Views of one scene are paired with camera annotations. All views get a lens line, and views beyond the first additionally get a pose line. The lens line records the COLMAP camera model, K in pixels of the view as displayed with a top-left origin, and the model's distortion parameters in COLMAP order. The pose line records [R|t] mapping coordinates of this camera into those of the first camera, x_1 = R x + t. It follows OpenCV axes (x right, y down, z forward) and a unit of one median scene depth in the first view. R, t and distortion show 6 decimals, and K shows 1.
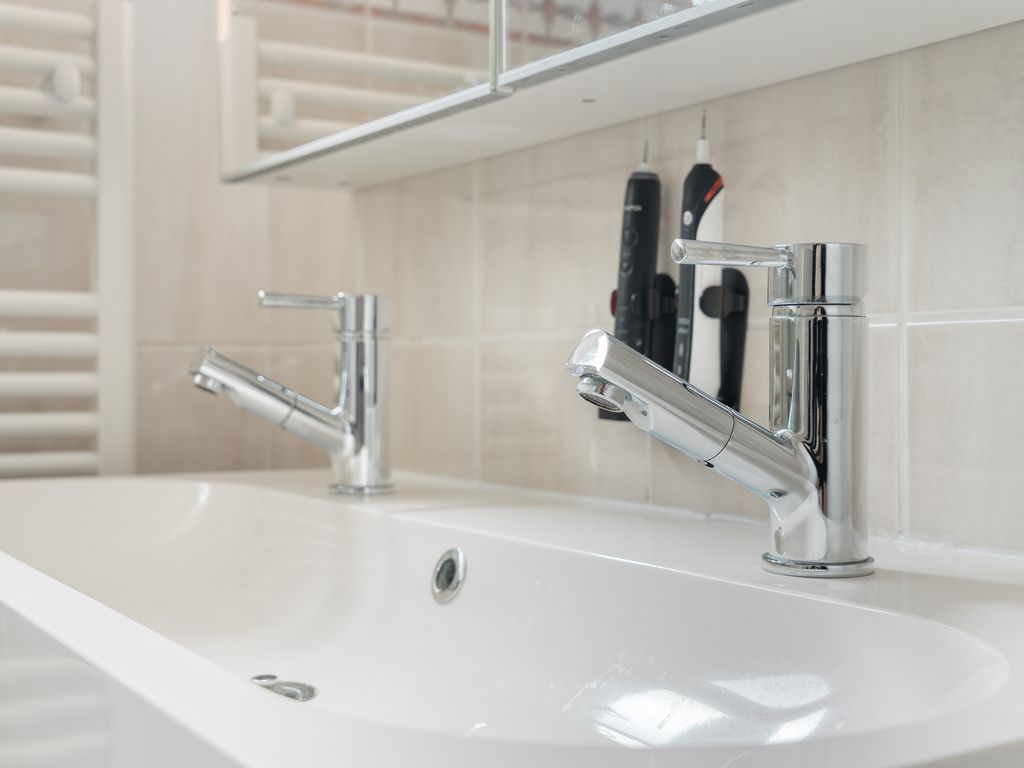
lens RADIAL K [[1322.7, 0, 513.4], [0, 1322.7, 383.6], [0, 0, 1]] dist [-0.024419, 0.000000]
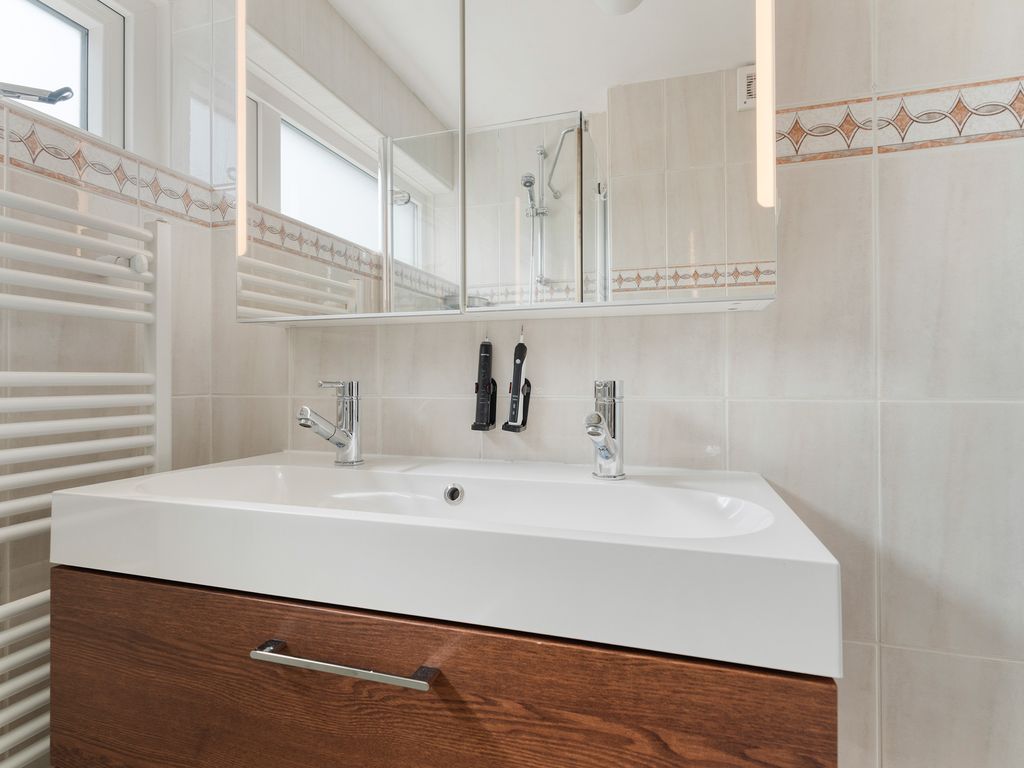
lens RADIAL K [[535.4, 0, 510.3], [0, 535.4, 379.9], [0, 0, 1]] dist [-0.001981, 0.001966]
pose [[0.780440, 0.000843, 0.625230, -0.472206], [0.006900, 0.999927, -0.009961, -0.054788], [-0.625192, 0.012088, 0.780377, 0.060775]]
